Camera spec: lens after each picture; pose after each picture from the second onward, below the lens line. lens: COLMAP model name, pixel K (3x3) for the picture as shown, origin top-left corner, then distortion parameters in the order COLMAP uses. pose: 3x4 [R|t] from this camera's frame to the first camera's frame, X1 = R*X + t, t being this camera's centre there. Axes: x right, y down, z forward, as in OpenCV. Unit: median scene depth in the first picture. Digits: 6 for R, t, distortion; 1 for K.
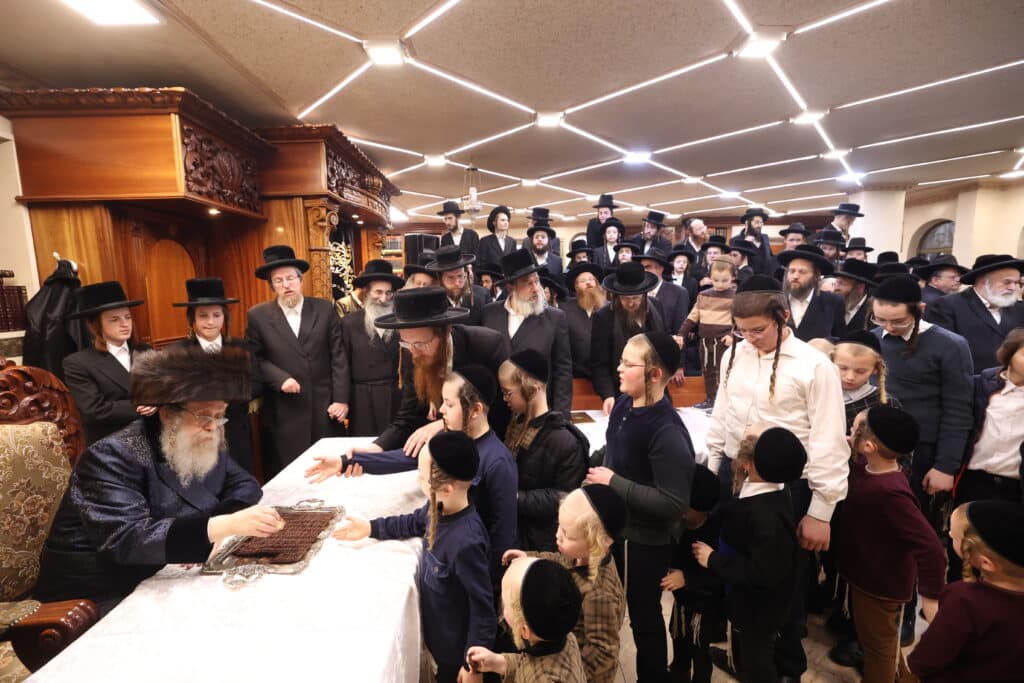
lens RADIAL K [[423.8, 0, 511.6], [0, 423.8, 334.4], [0, 0, 1]] dist [-0.030592, 0.009095]
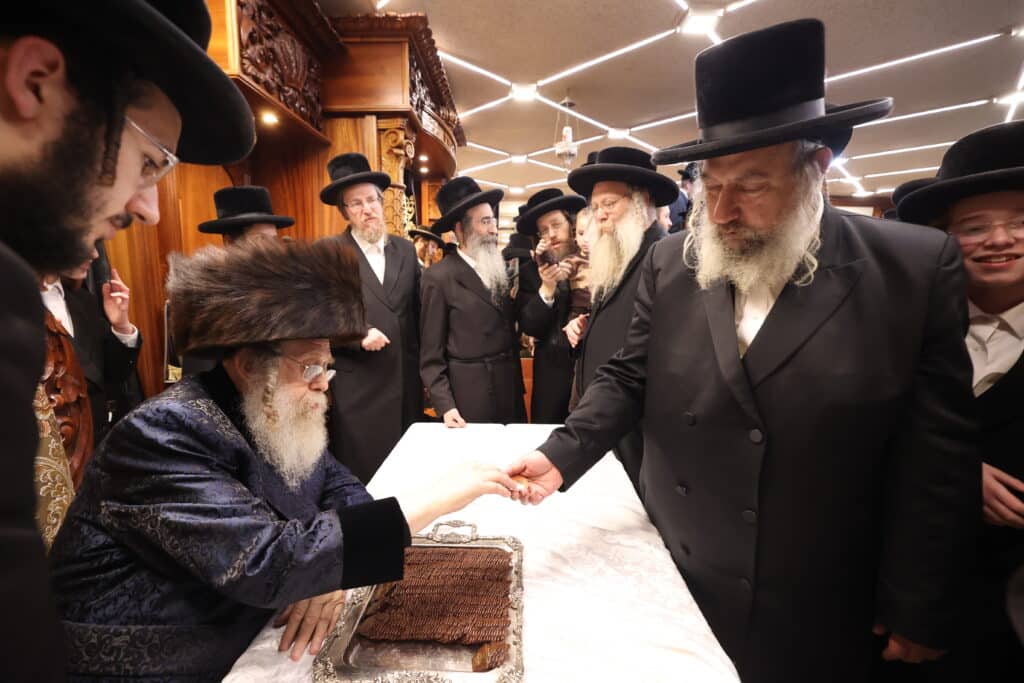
lens RADIAL K [[413.1, 0, 507.8], [0, 413.1, 338.6], [0, 0, 1]] dist [-0.031523, 0.008694]
pose [[0.999265, 0.034992, -0.015638, -0.294995], [-0.034563, 0.999040, 0.026934, 0.078280], [0.016565, -0.026373, 0.999515, 0.301375]]
